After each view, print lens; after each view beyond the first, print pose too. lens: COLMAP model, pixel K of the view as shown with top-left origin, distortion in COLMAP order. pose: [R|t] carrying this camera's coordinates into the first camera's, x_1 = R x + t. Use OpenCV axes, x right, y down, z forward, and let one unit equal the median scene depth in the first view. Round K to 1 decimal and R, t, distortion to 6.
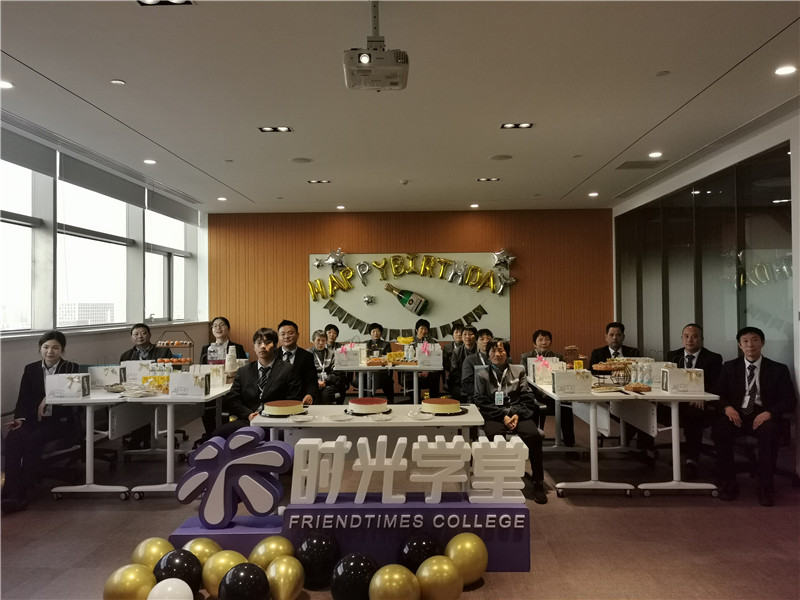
lens RADIAL K [[663.3, 0, 399.5], [0, 663.3, 298.4], [0, 0, 1]] dist [0.007251, 0.004900]
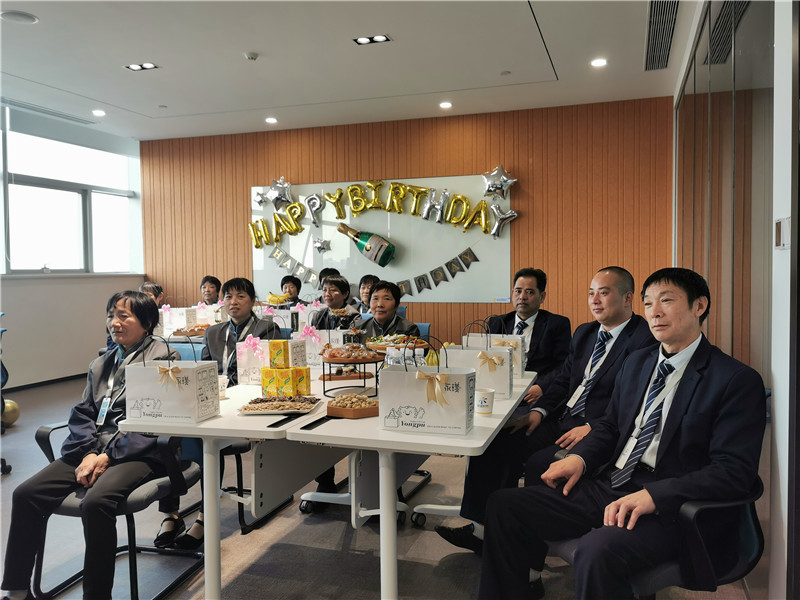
lens RADIAL K [[671.0, 0, 401.1], [0, 671.0, 301.0], [0, 0, 1]] dist [0.056057, 0.000561]
pose [[0.960151, 0.010923, -0.279269, 0.254264], [0.006387, 0.998117, 0.060997, 0.019231], [0.279410, -0.060350, 0.958273, 0.292469]]
